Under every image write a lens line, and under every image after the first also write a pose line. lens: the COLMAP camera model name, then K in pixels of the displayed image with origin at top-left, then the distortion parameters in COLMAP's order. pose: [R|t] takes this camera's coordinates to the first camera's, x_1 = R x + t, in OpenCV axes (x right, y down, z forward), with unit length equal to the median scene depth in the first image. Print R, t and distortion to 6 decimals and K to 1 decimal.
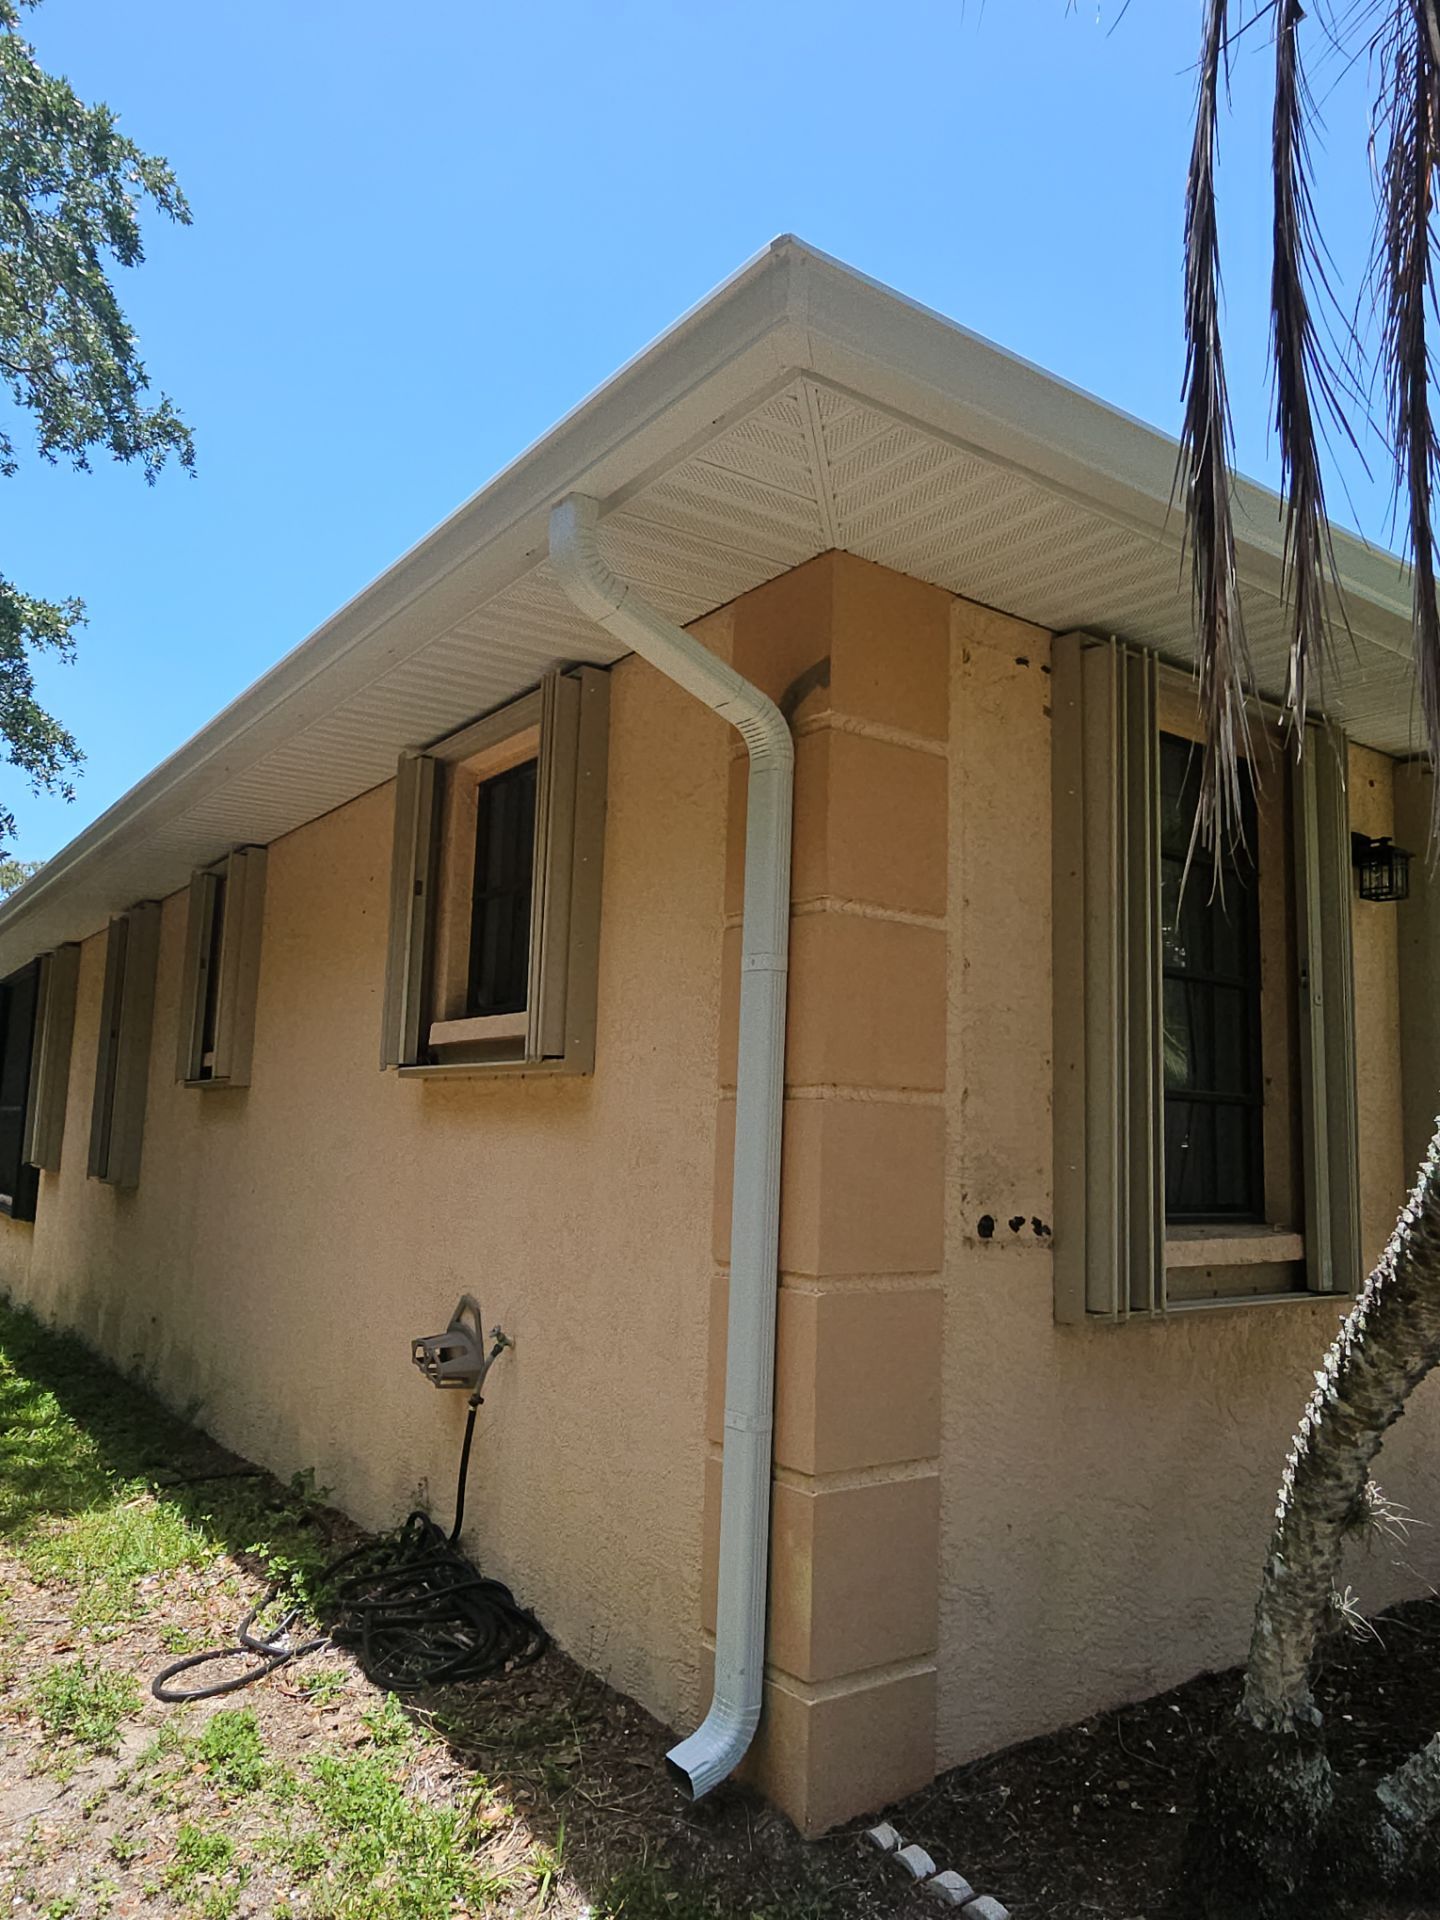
lens RADIAL K [[1359.5, 0, 712.0], [0, 1359.5, 960.5], [0, 0, 1]] dist [0.019416, -0.015787]
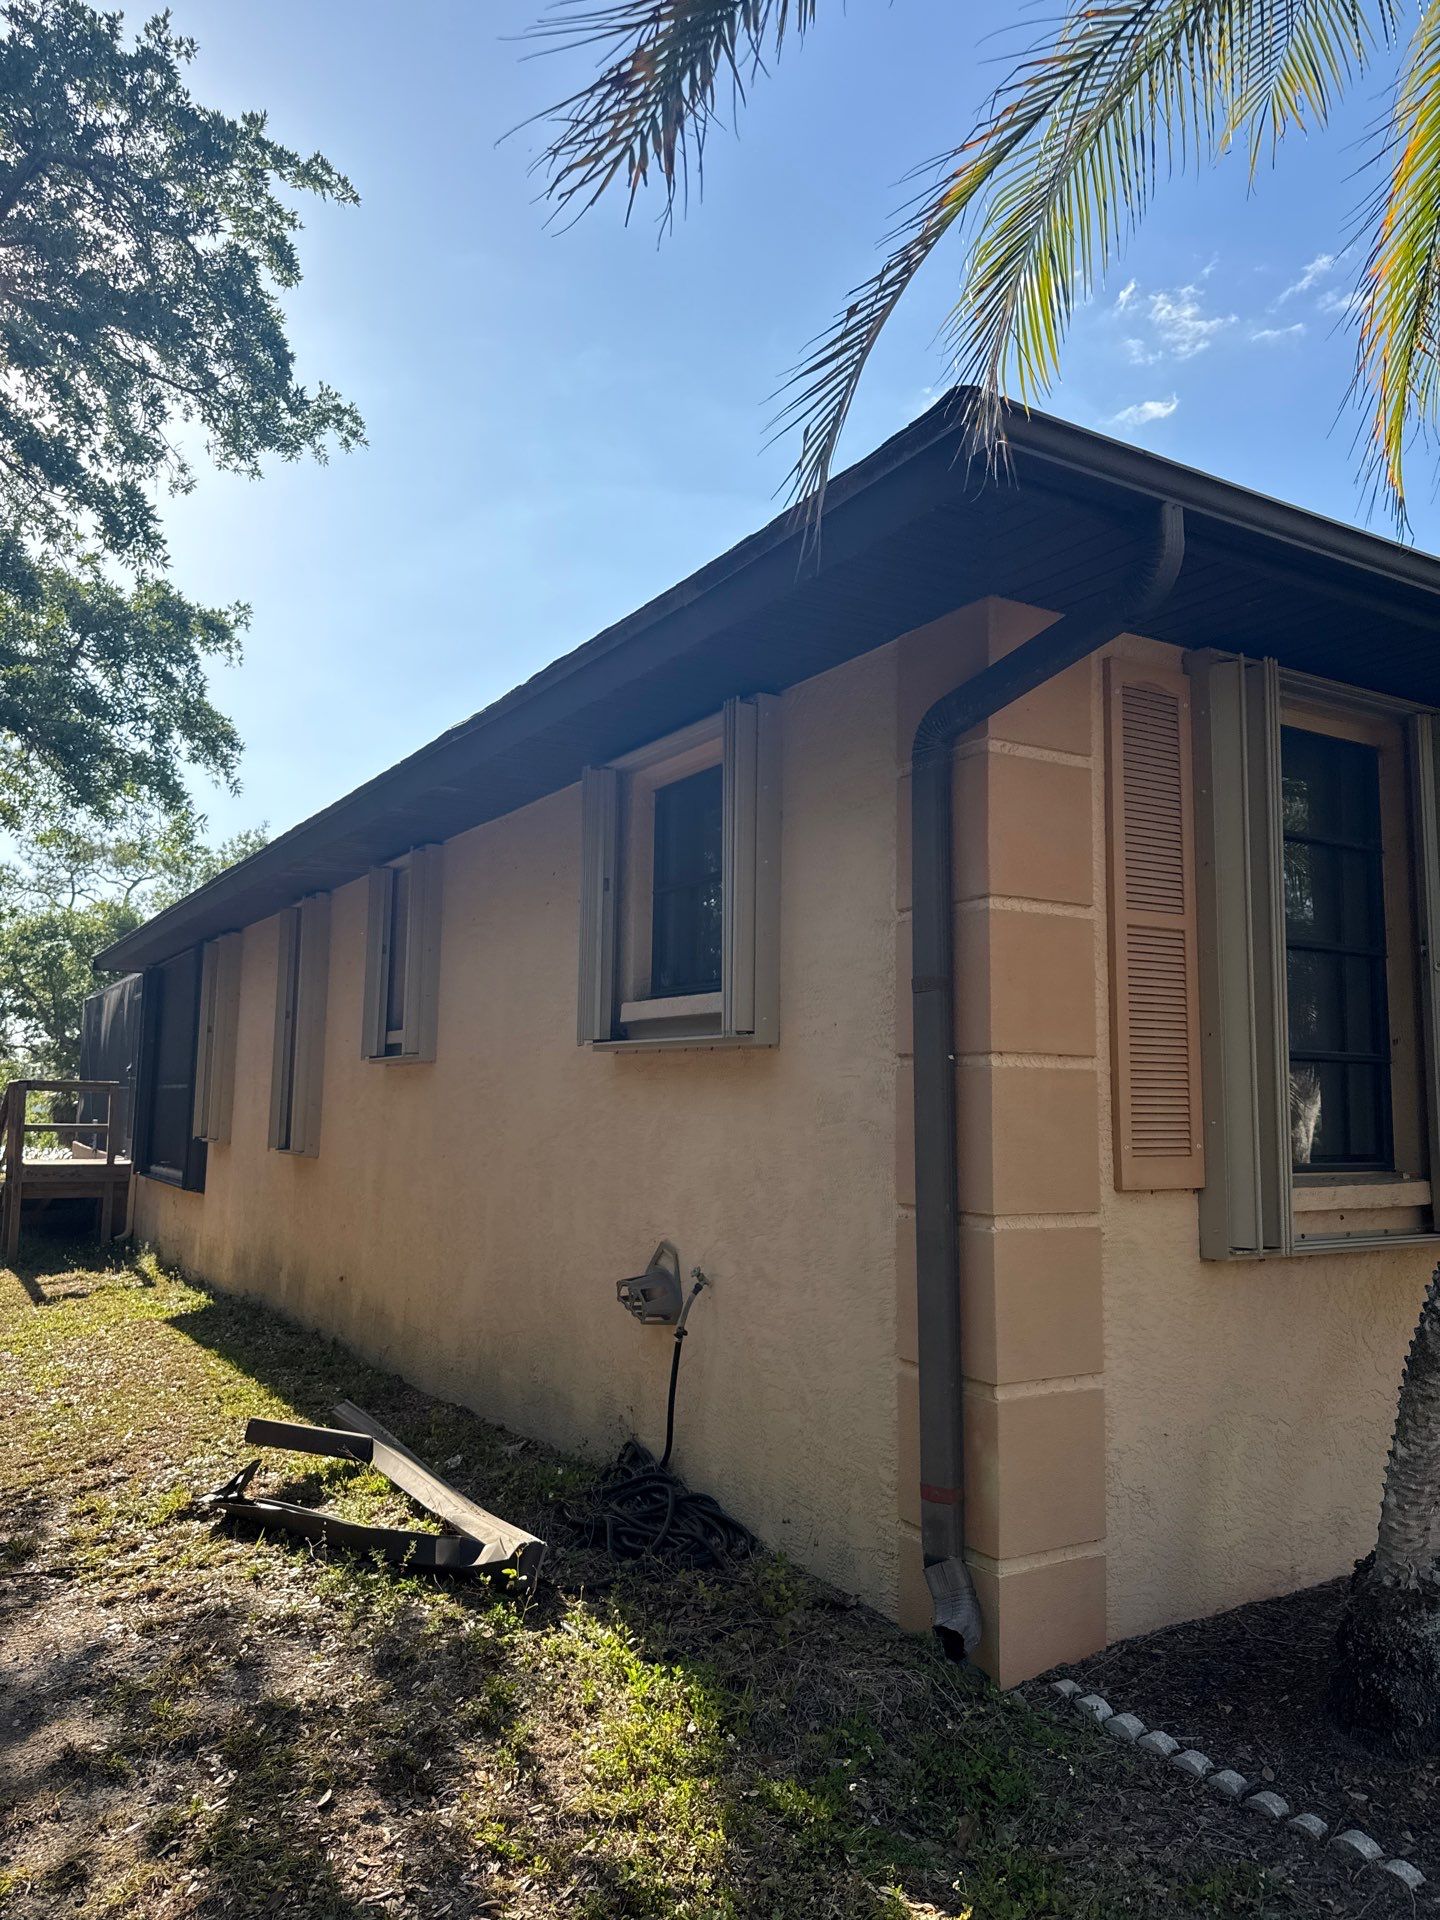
lens RADIAL K [[1362.8, 0, 730.1], [0, 1362.8, 928.8], [0, 0, 1]] dist [0.059530, -0.038767]
pose [[0.997032, -0.023819, -0.073209, -0.046926], [0.023982, 0.999711, 0.001348, -0.019435], [0.073156, -0.003099, 0.997316, -0.165295]]
